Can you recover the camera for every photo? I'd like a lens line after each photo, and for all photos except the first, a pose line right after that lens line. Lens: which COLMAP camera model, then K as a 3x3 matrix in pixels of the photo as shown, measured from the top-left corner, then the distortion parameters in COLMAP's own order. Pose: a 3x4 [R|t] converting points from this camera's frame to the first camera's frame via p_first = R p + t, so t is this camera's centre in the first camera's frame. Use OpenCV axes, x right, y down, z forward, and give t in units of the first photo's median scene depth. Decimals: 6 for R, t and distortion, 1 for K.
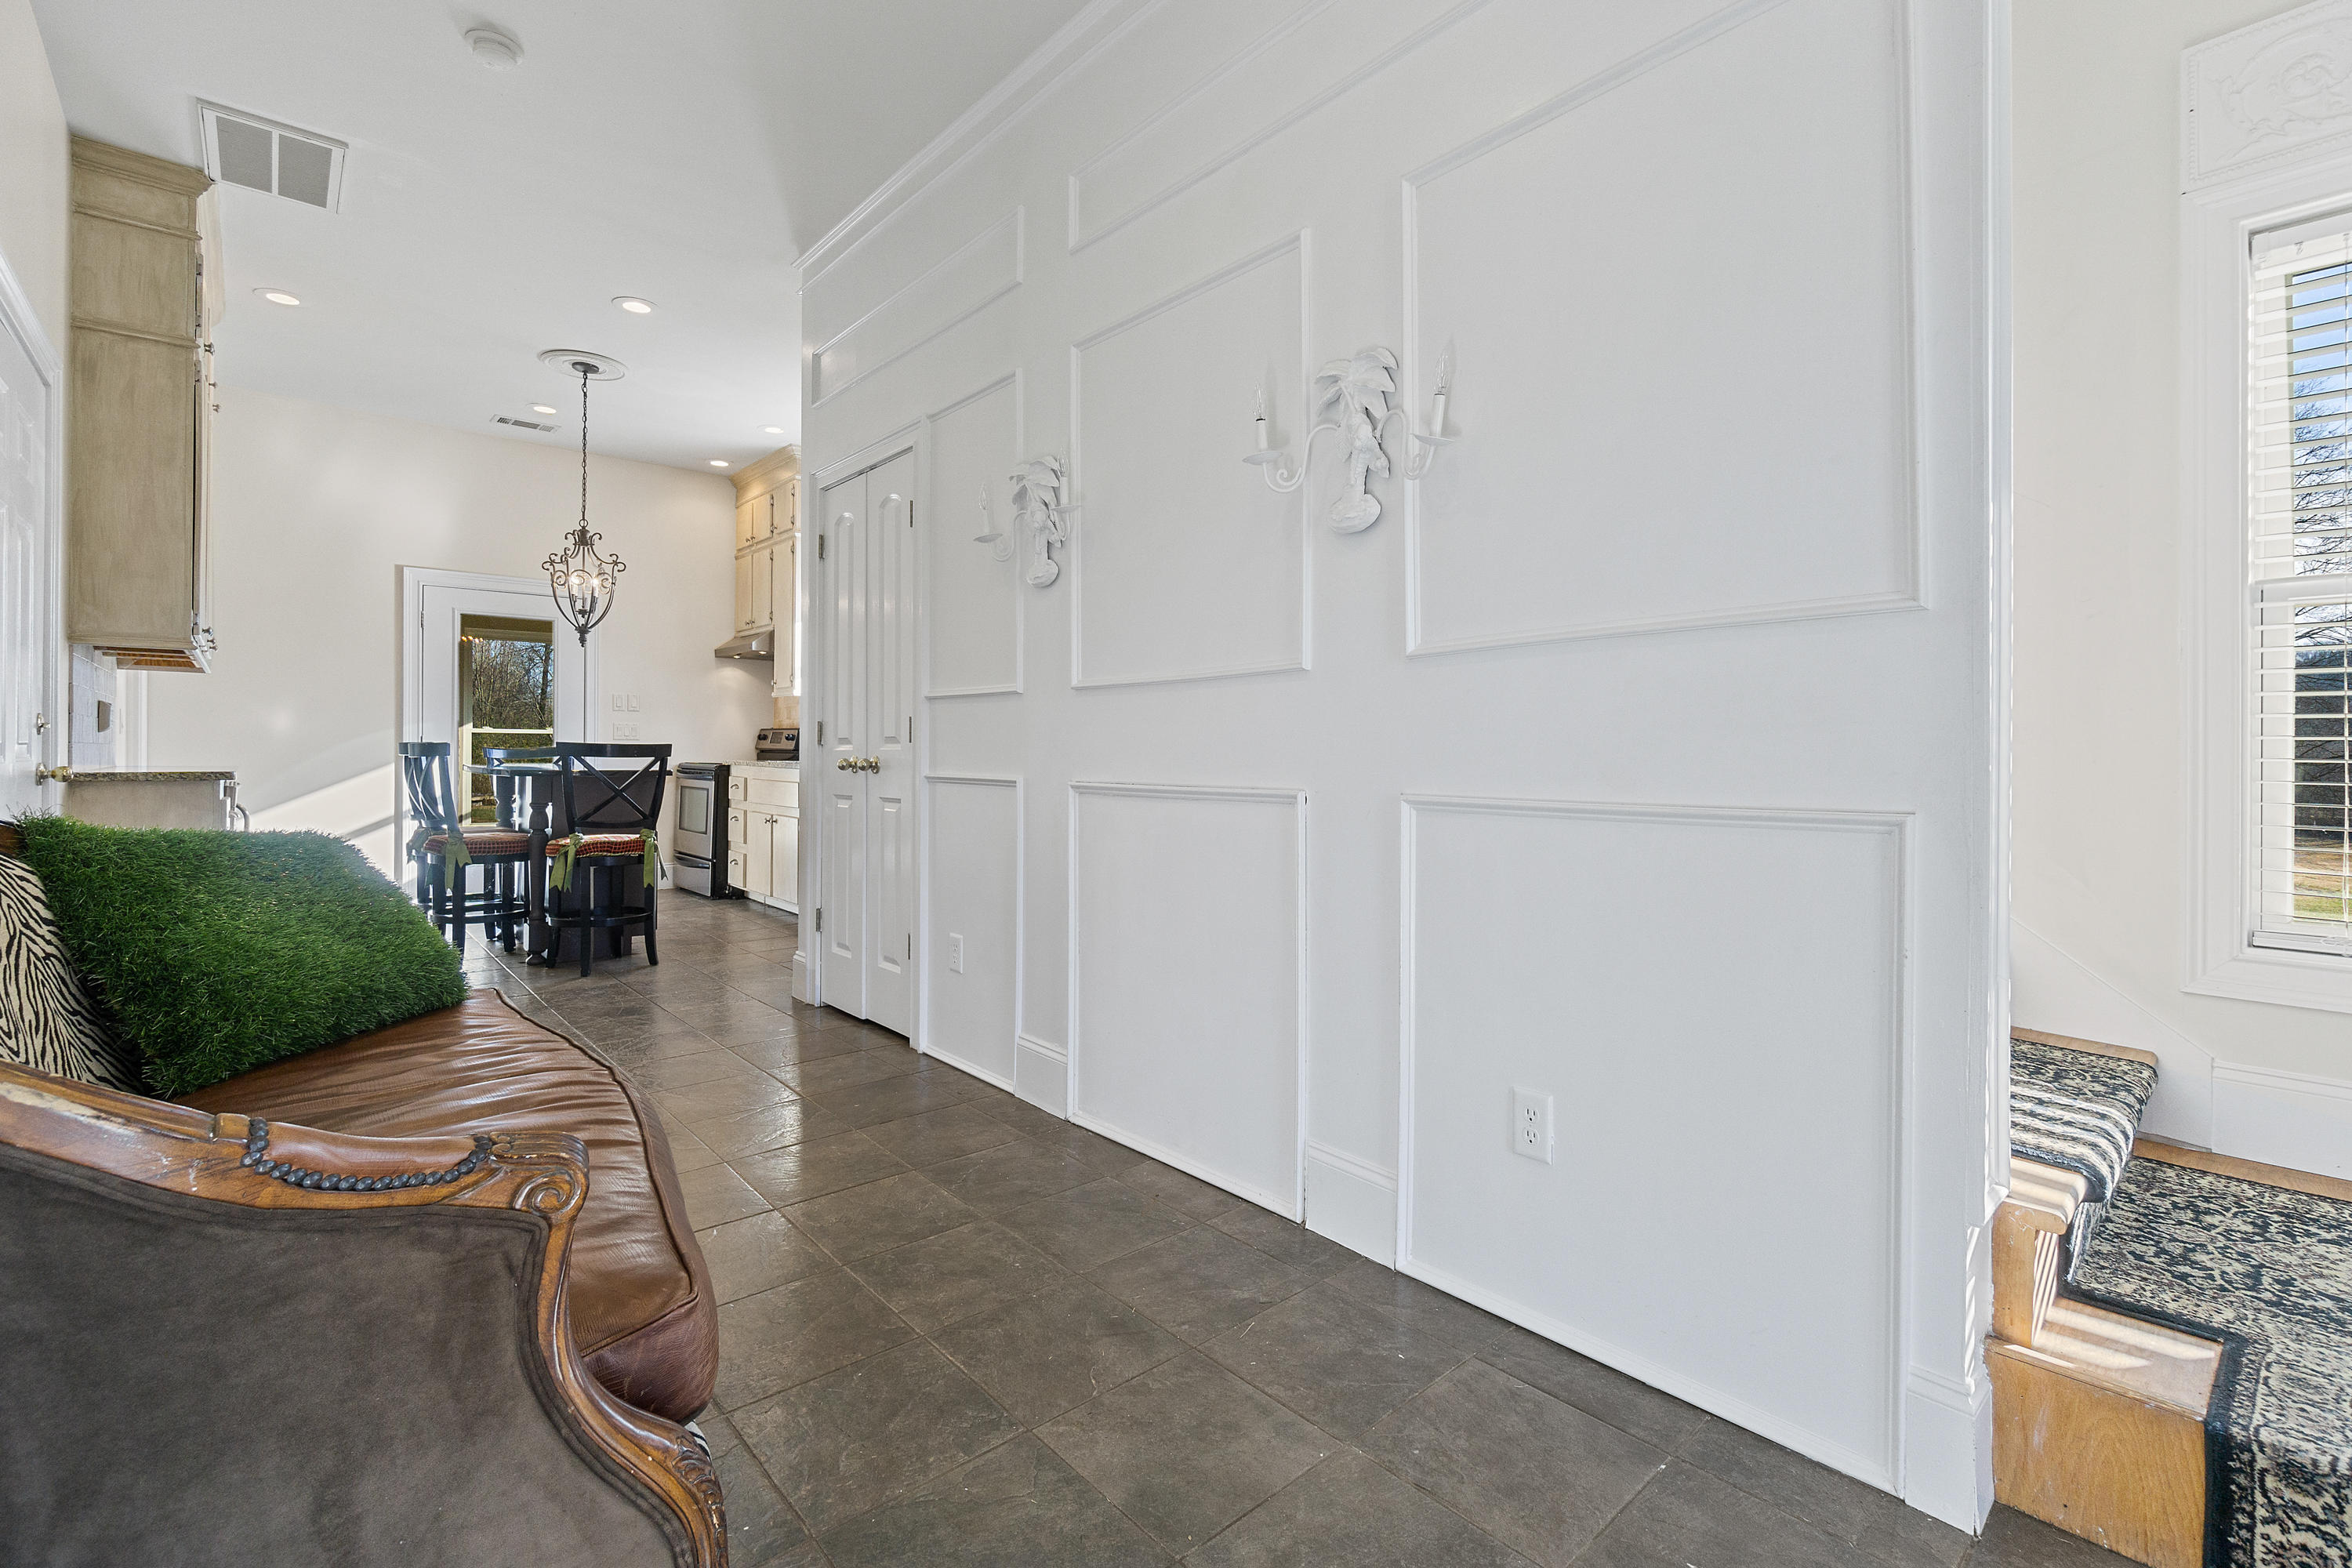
lens RADIAL K [[1046.4, 0, 1174.3], [0, 1046.4, 740.2], [0, 0, 1]] dist [-0.023844, 0.000060]
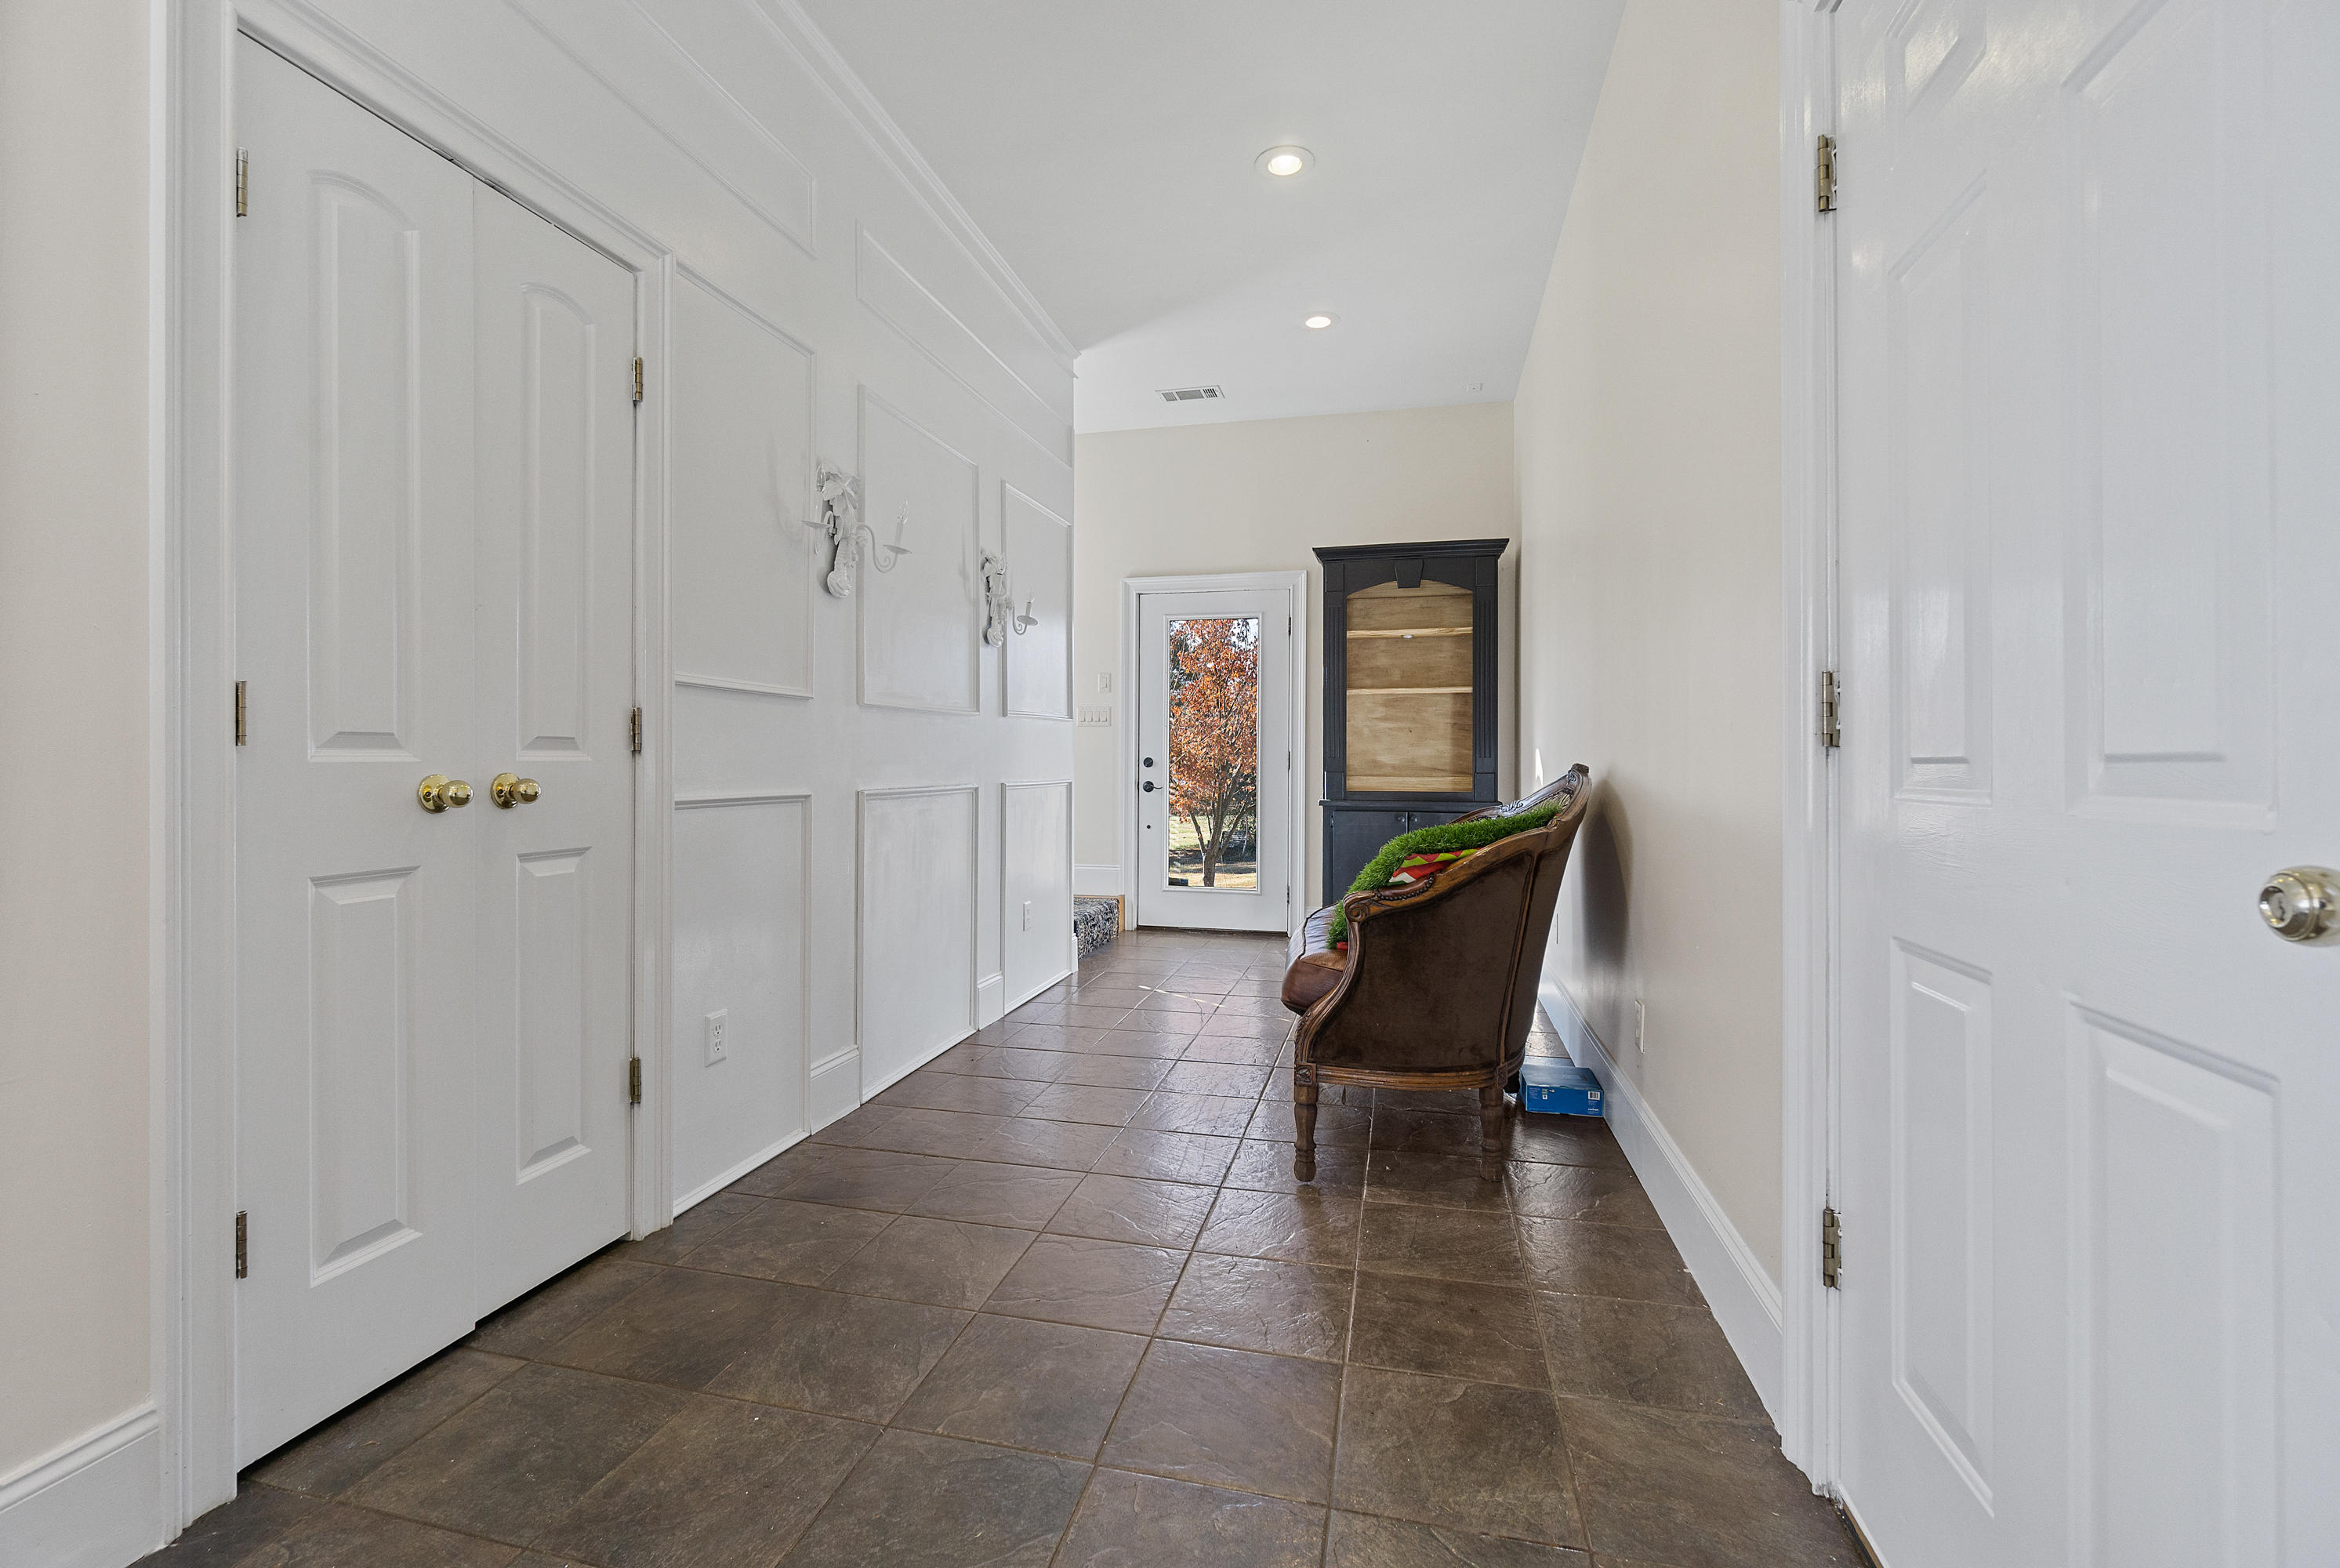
lens RADIAL K [[1006.5, 0, 1176.9], [0, 1006.5, 767.1], [0, 0, 1]] dist [-0.002907, 0.000392]
pose [[-0.575473, -0.004682, 0.817807, -0.561271], [-0.005638, 0.999983, 0.001758, 0.005283], [-0.817801, -0.003599, -0.575490, 0.656605]]
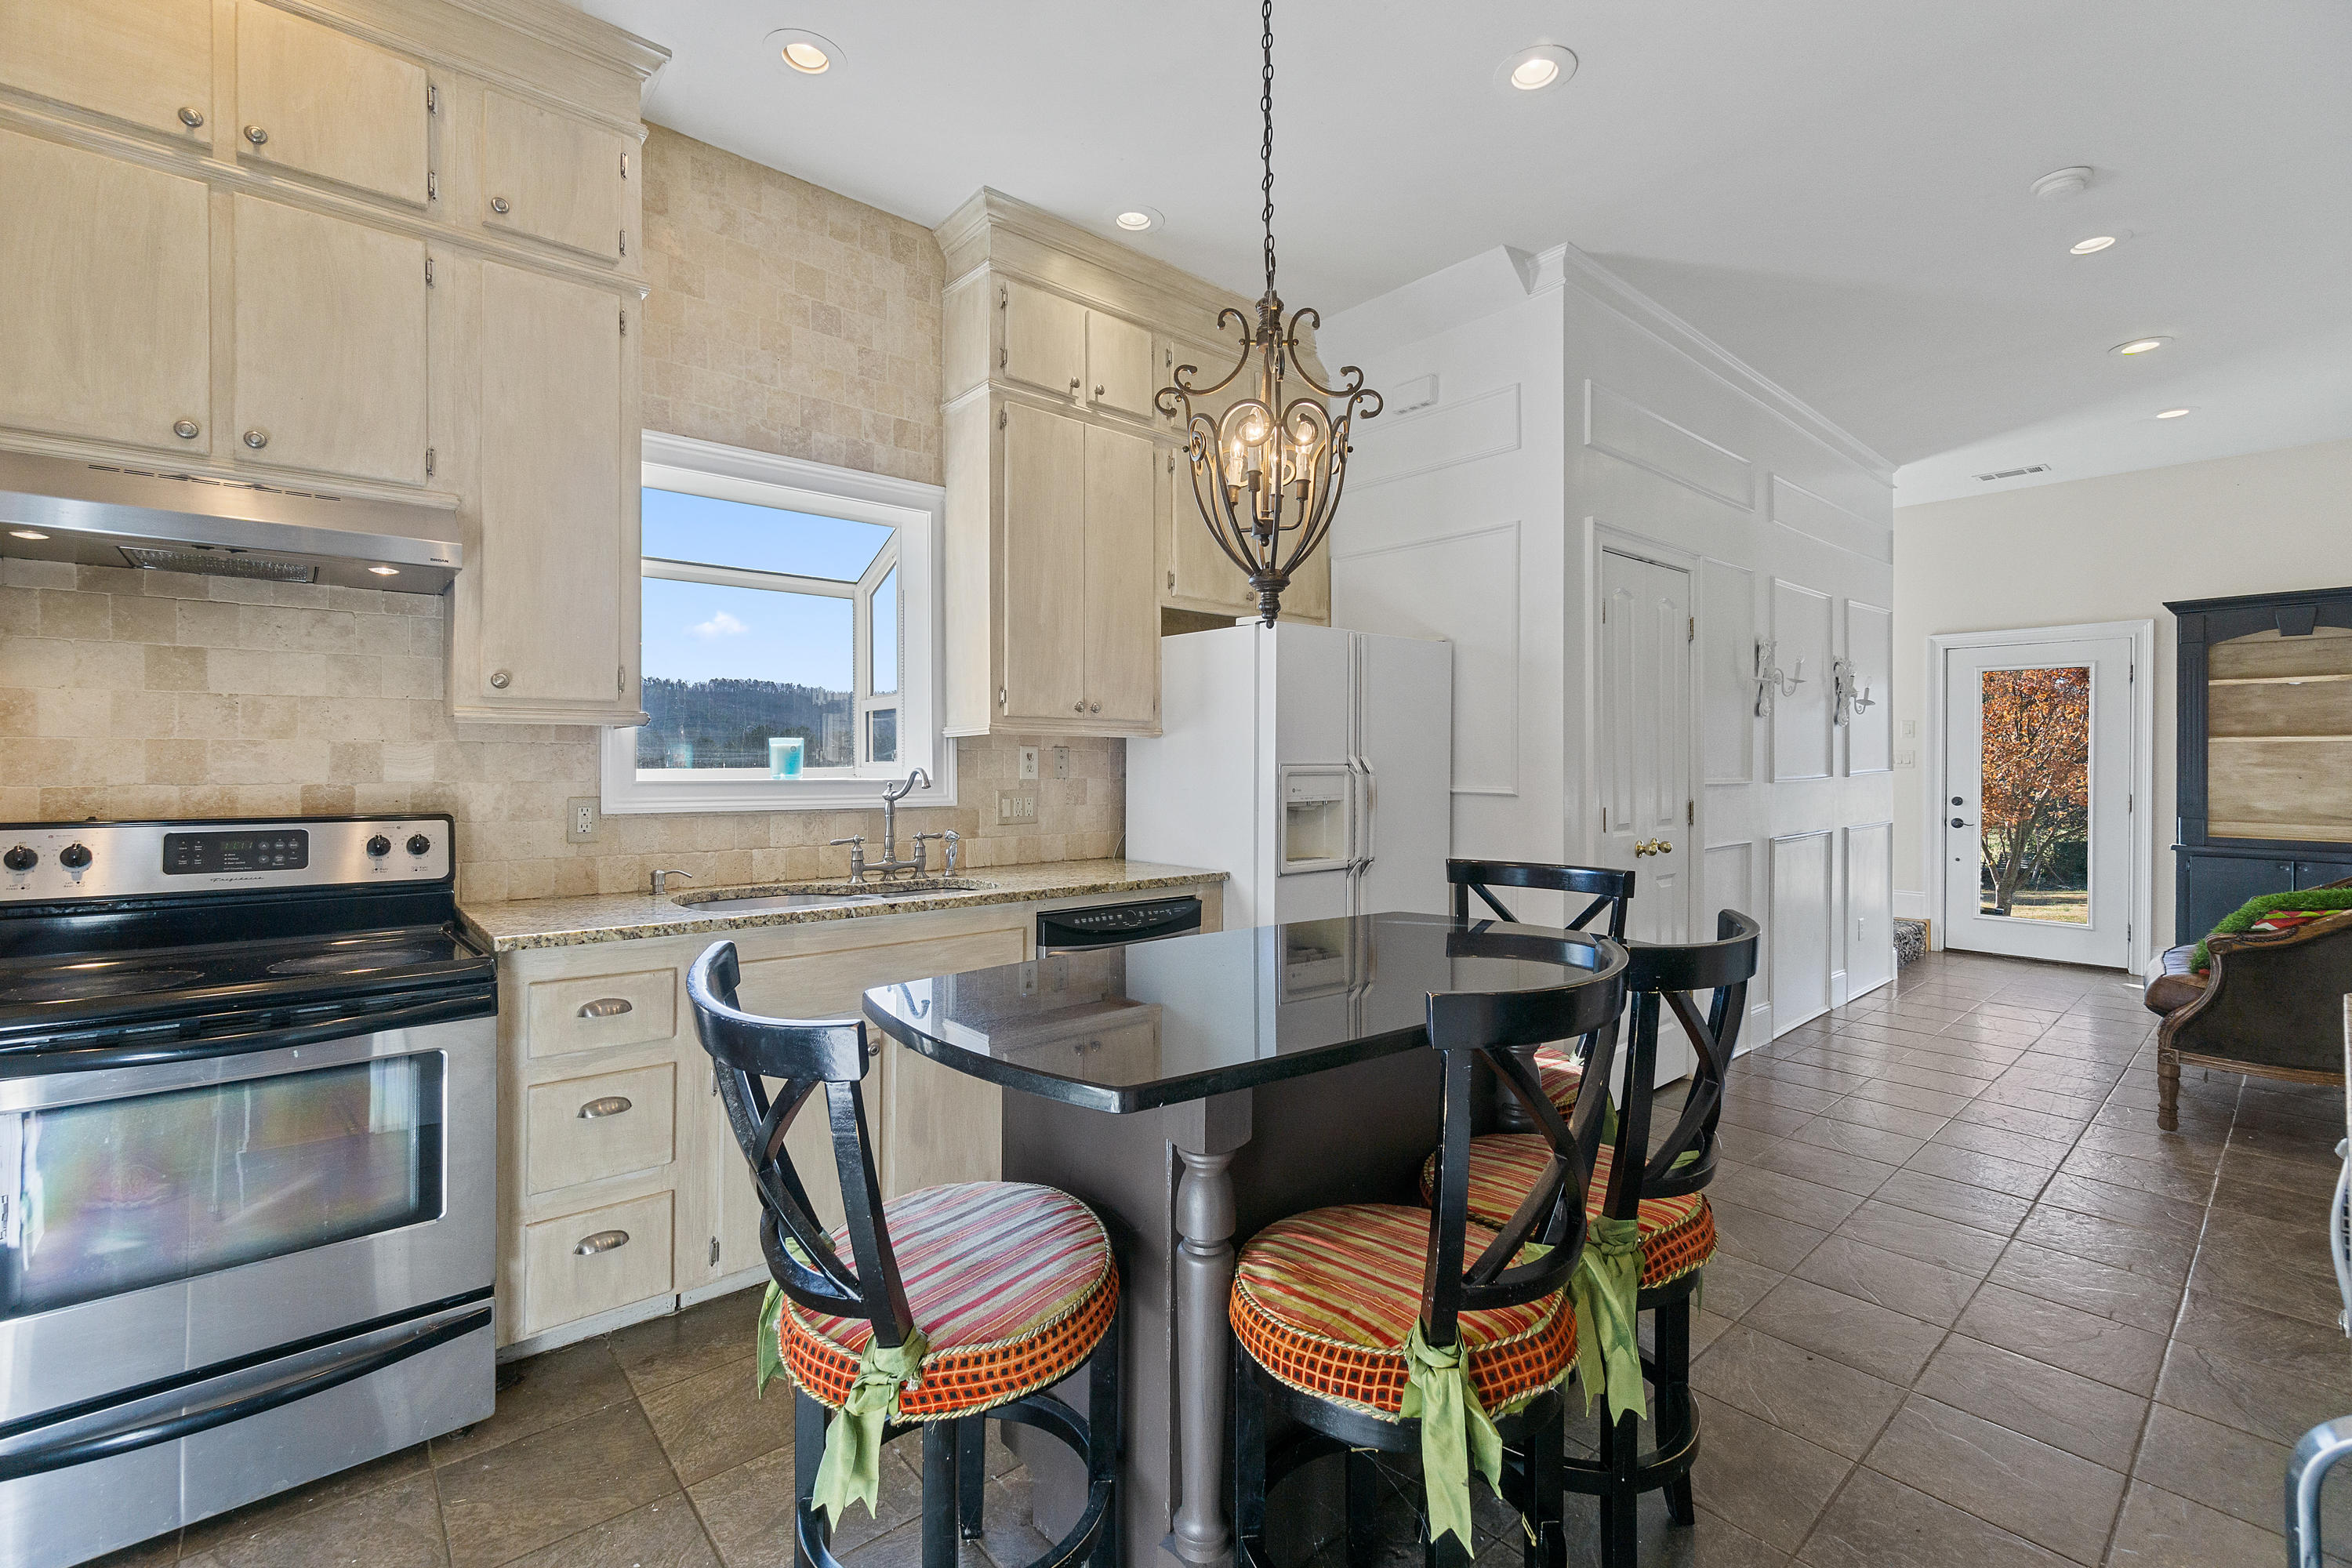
lens RADIAL K [[1011.6, 0, 1183.0], [0, 1011.6, 767.0], [0, 0, 1]] dist [-0.002907, 0.000392]
pose [[0.012332, -0.007175, 0.999898, -0.836161], [-0.003709, 0.999967, 0.007221, -0.038157], [-0.999917, -0.003798, 0.012305, 0.930576]]
